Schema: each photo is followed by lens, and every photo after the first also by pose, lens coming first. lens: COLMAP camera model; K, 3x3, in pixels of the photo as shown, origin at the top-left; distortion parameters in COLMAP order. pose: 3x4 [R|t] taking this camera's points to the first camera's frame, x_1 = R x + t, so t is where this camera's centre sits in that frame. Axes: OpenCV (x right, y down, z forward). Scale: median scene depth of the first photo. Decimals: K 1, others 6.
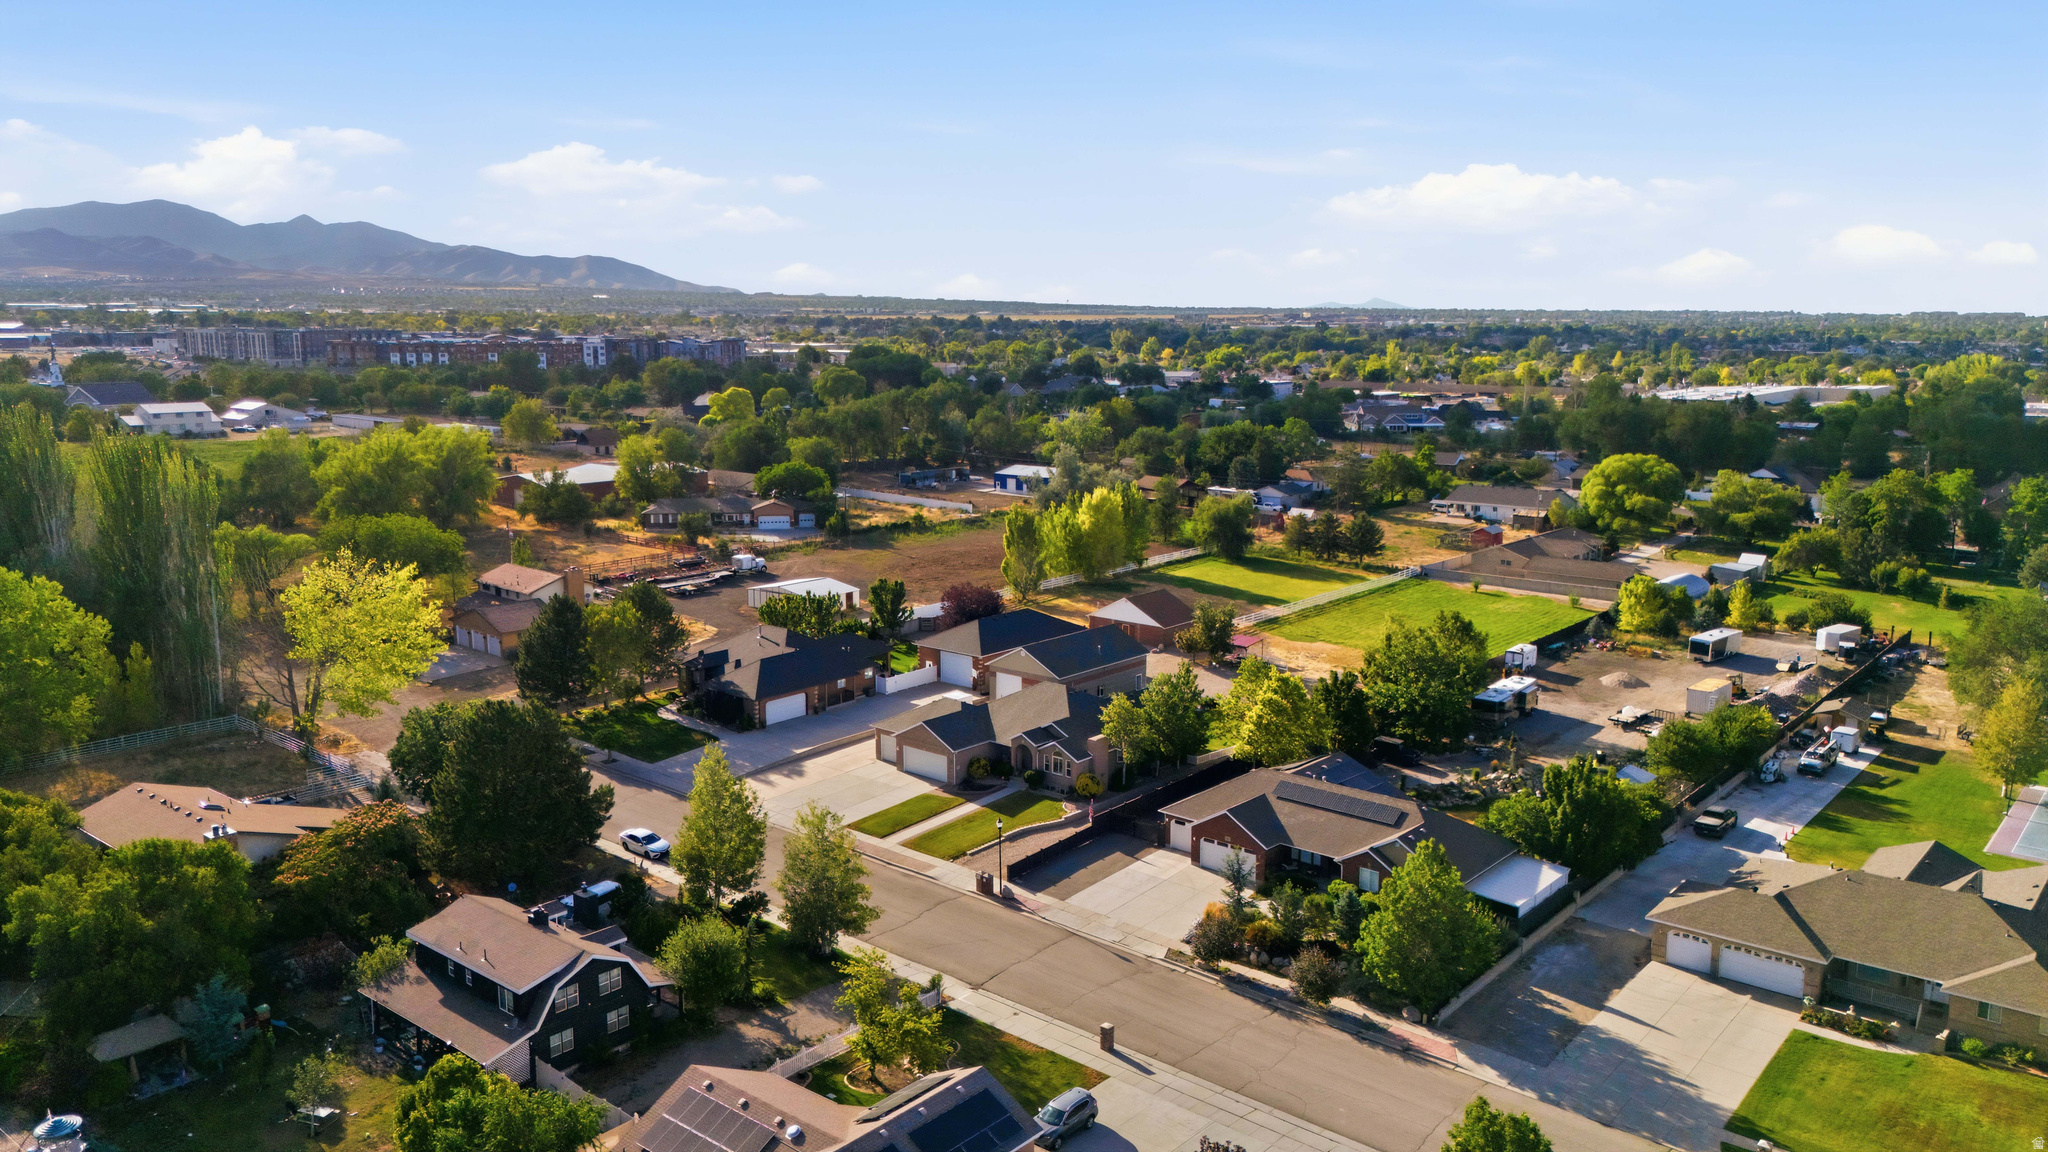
lens RADIAL K [[1496.0, 0, 1024.0], [0, 1496.0, 576.0], [0, 0, 1]] dist [0.095272, -0.125316]
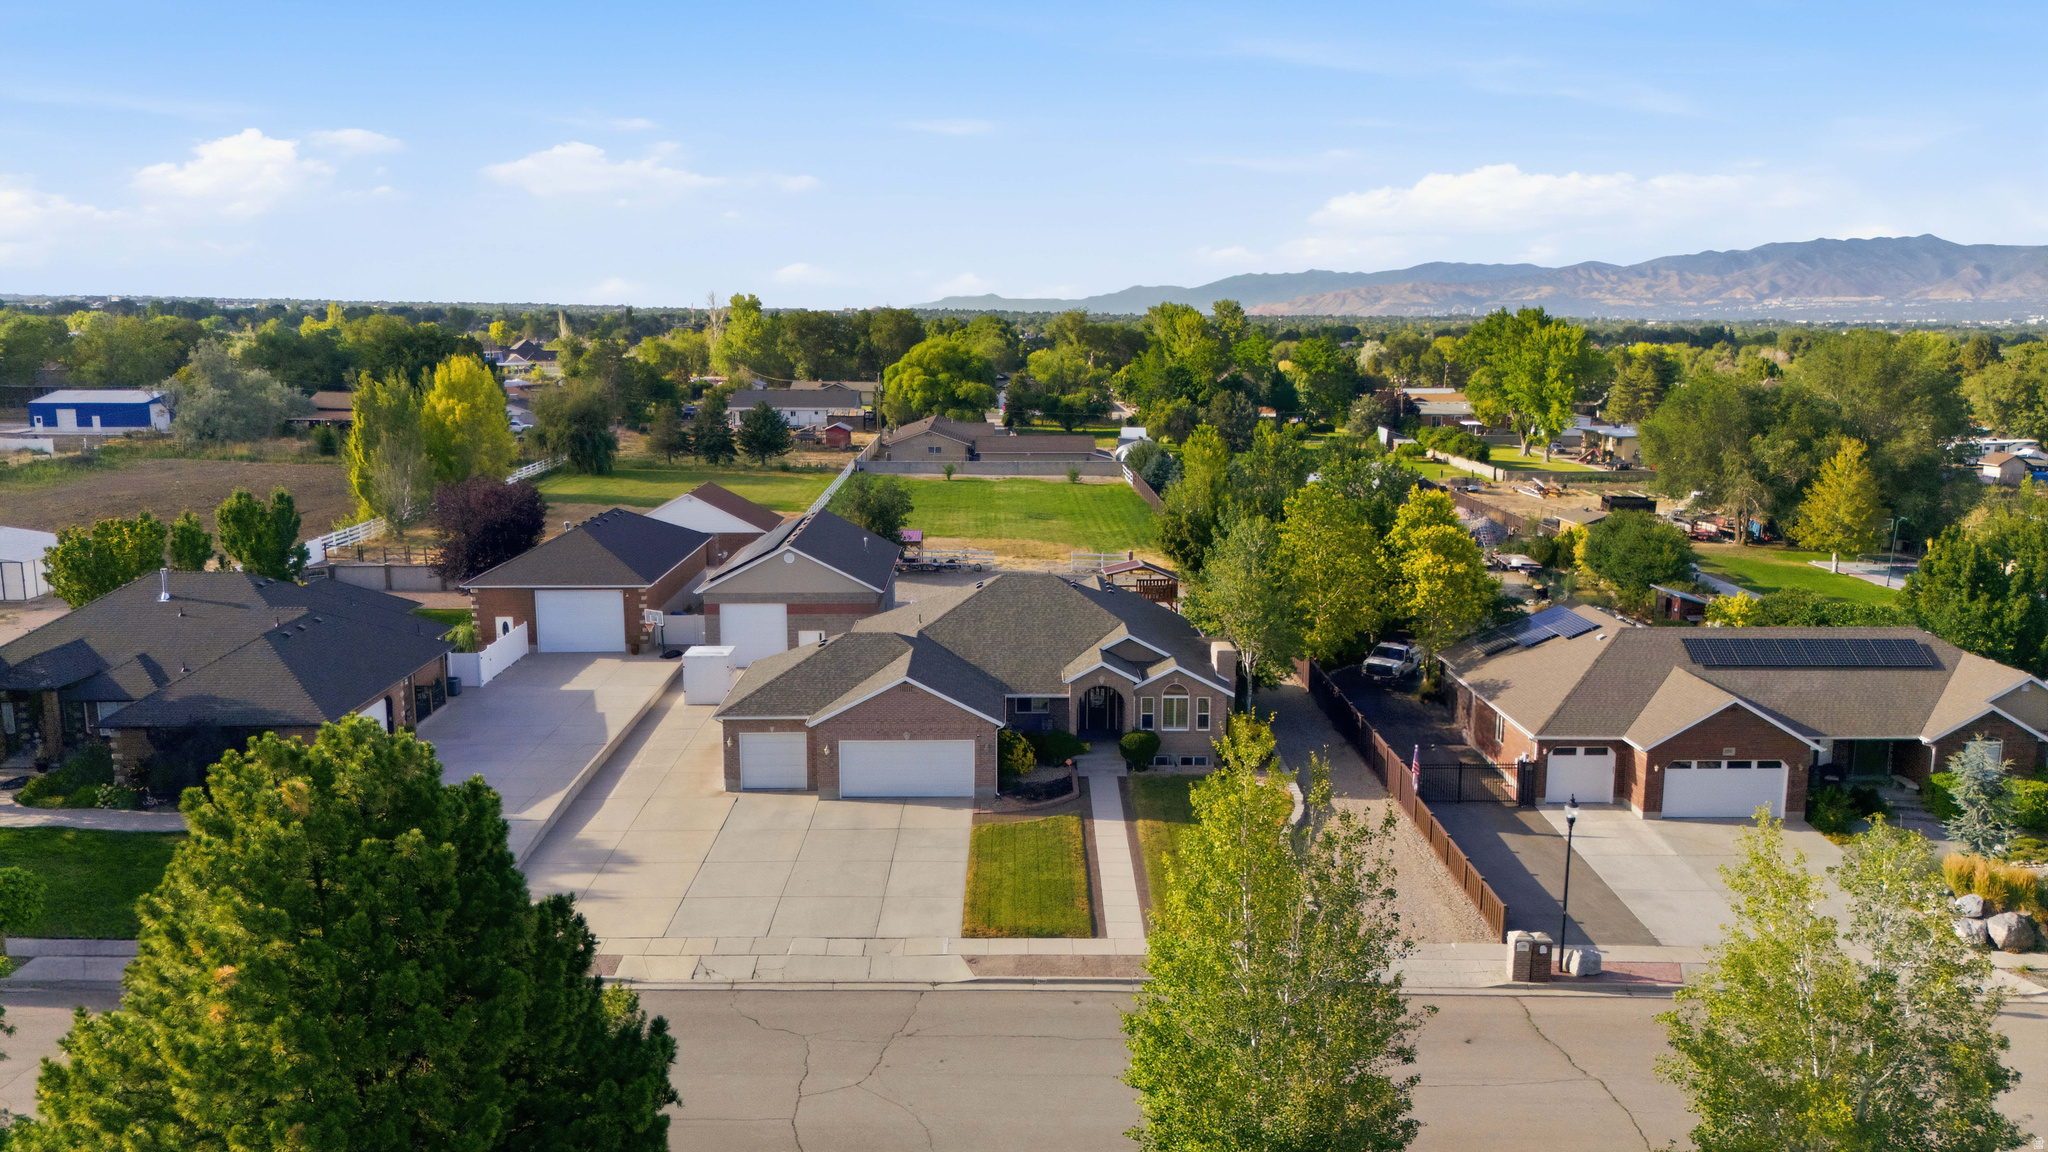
lens RADIAL K [[1499.8, 0, 1025.5], [0, 1499.8, 581.3], [0, 0, 1]] dist [0.073685, -0.080447]
pose [[0.745938, -0.115403, 0.655941, -0.315293], [0.112224, 0.992570, 0.047006, 0.048798], [-0.656492, 0.038549, 0.753347, 0.597857]]
